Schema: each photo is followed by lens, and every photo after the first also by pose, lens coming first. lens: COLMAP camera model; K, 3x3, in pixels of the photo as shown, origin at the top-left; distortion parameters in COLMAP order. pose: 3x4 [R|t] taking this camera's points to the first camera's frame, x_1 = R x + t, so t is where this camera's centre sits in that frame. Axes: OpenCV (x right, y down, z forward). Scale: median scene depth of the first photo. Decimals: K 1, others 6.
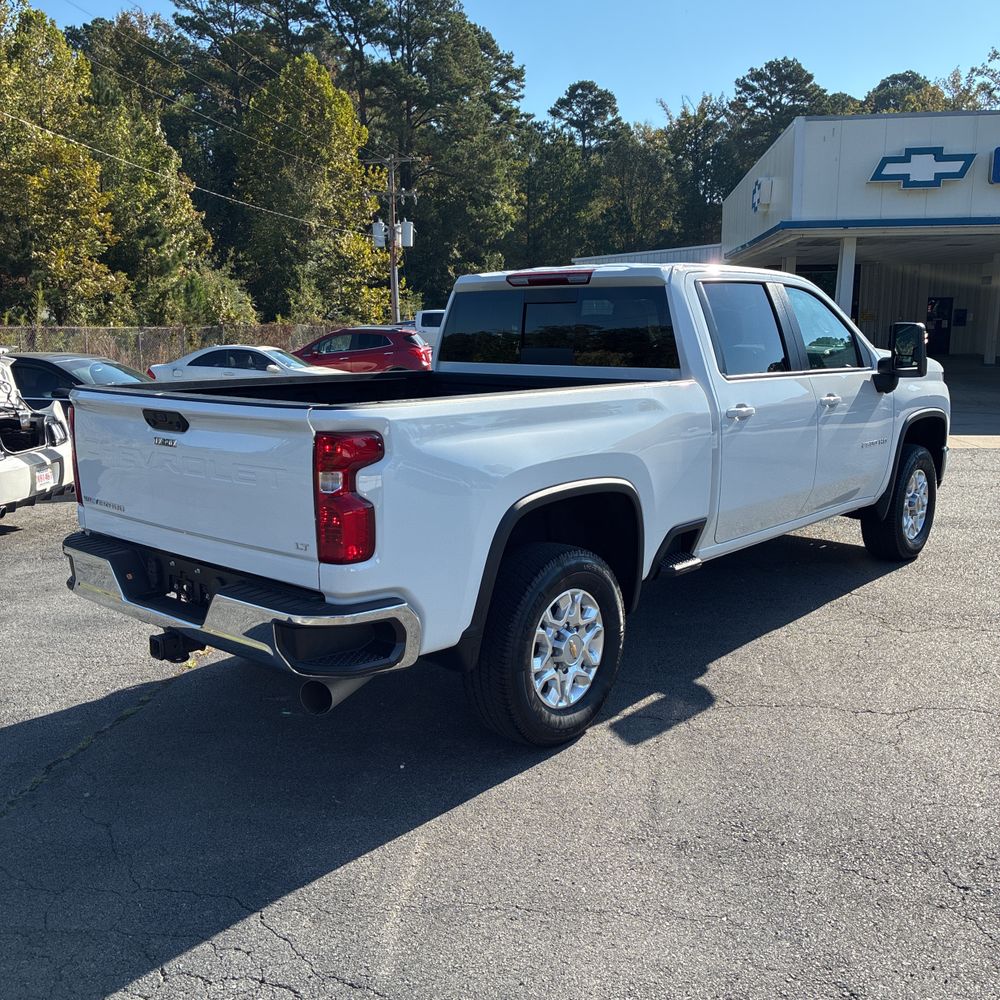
lens RADIAL K [[1005.1, 0, 503.4], [0, 1005.1, 501.0], [0, 0, 1]] dist [0.018688, 0.000000]
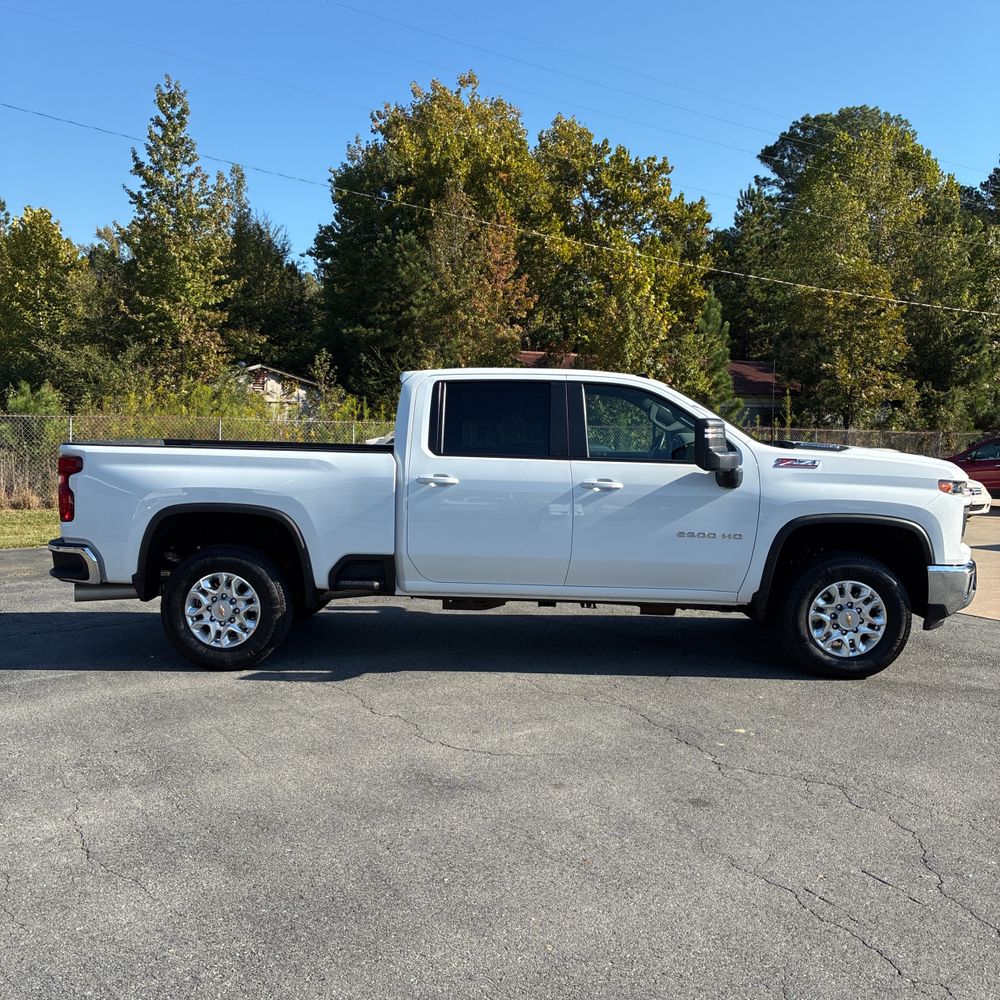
lens RADIAL K [[1005.1, 0, 502.8], [0, 1005.1, 507.5], [0, 0, 1]] dist [0.018688, 0.000000]
pose [[0.630249, 0.083043, -0.771939, 0.148220], [-0.158603, 0.987067, -0.023306, -0.004363], [0.760020, 0.137121, 0.635269, 0.029099]]
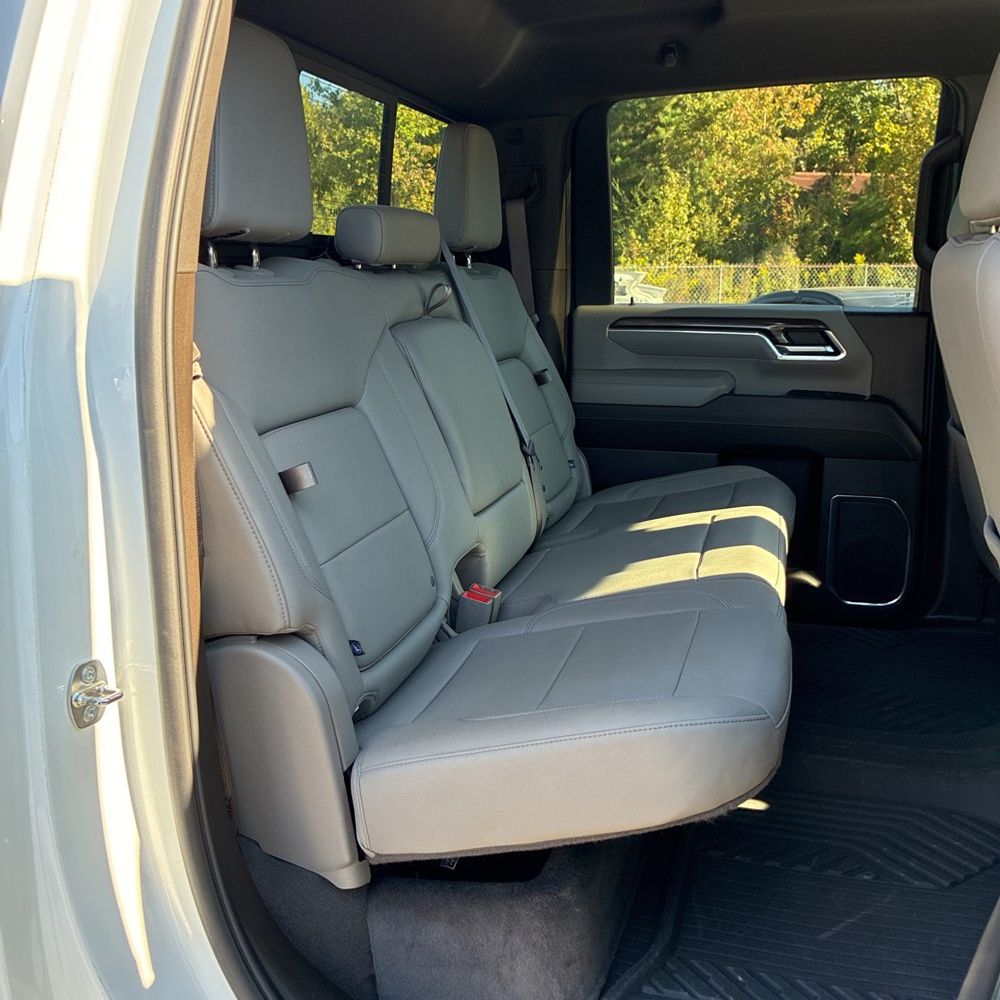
lens RADIAL K [[1005.1, 0, 499.5], [0, 1005.1, 495.2], [0, 0, 1]] dist [0.018688, 0.000000]
pose [[0.415747, 0.201643, -0.886845, 0.043266], [-0.159447, 0.976170, 0.147205, -0.015878], [0.895394, 0.080205, 0.437991, 0.113743]]
